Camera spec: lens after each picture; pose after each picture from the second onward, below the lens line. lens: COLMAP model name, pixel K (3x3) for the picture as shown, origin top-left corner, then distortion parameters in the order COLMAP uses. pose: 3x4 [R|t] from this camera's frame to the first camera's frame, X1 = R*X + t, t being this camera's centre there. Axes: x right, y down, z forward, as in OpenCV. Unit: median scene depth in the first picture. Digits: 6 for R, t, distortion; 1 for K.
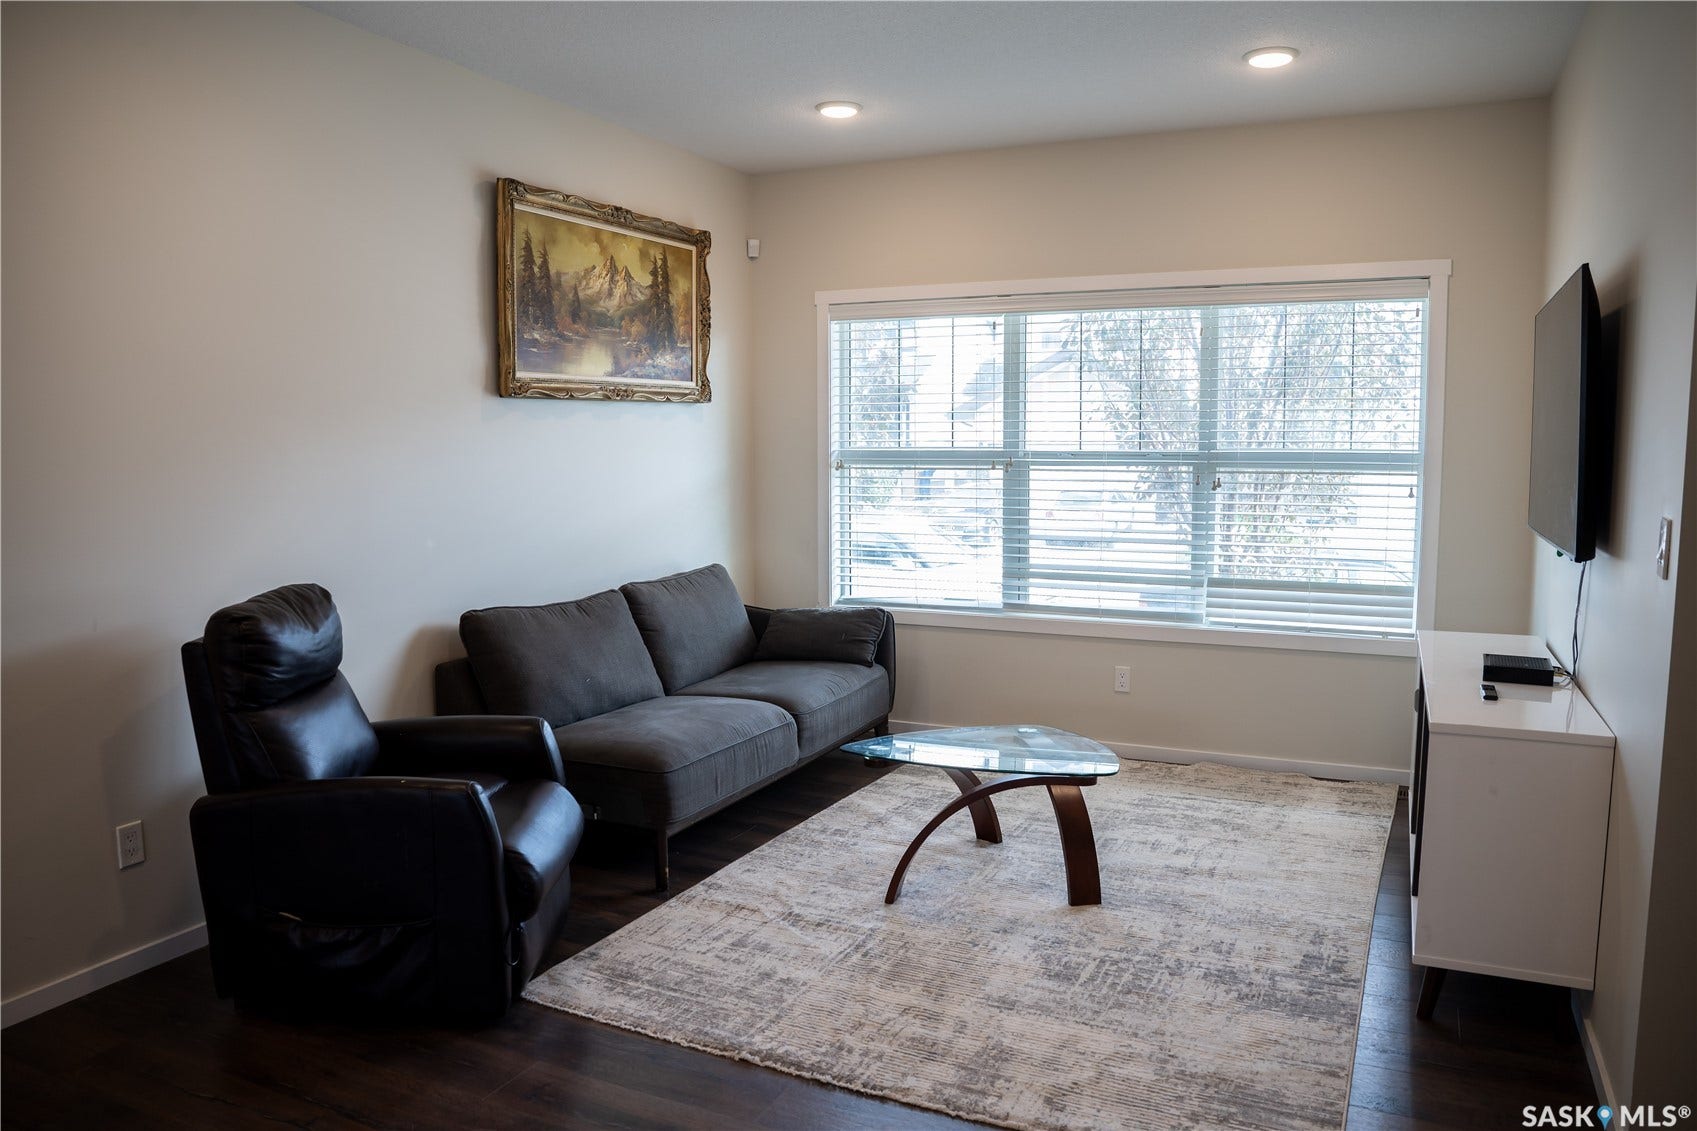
lens RADIAL K [[1194.7, 0, 848.5], [0, 1194.7, 565.5], [0, 0, 1]] dist [-0.140052, 0.088049]
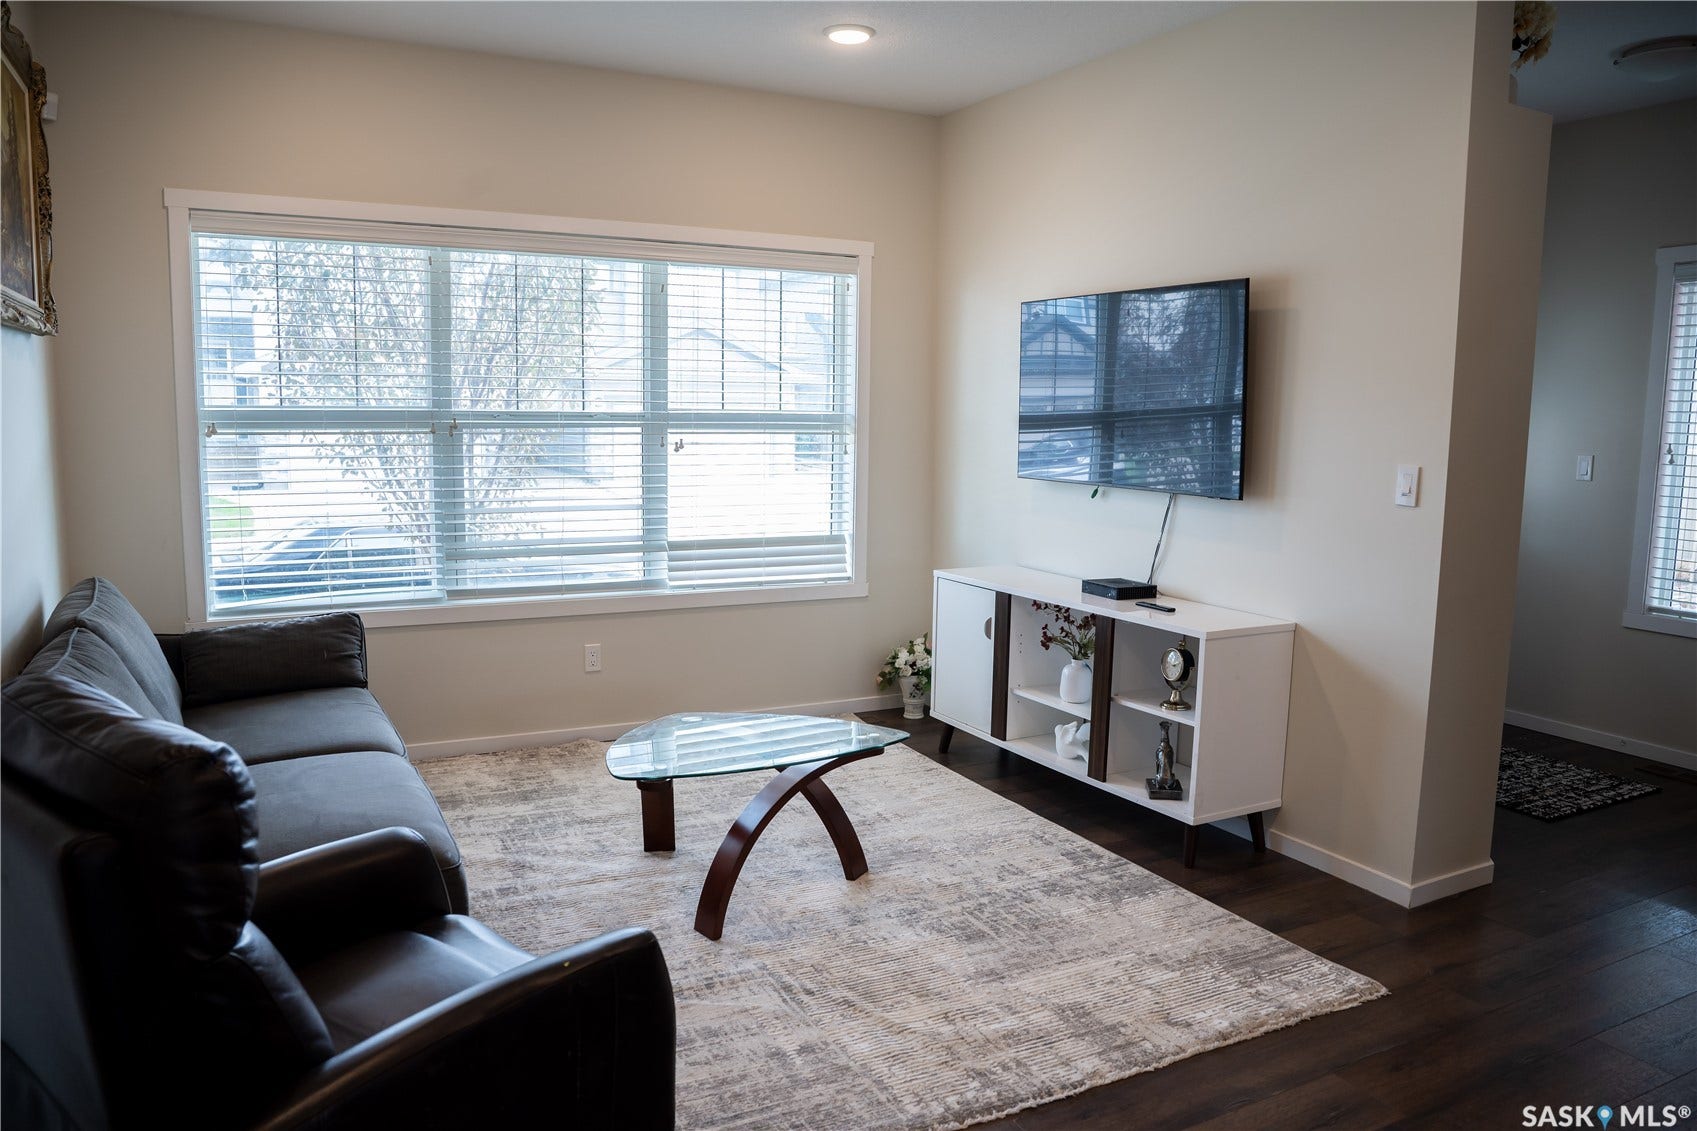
lens RADIAL K [[1206.9, 0, 847.1], [0, 1206.9, 589.4], [0, 0, 1]] dist [-0.138661, 0.086934]
pose [[0.596243, -0.104879, 0.795924, -0.493735], [0.064107, 0.994484, 0.083020, -0.028487], [-0.800240, 0.001524, 0.599677, 0.348866]]
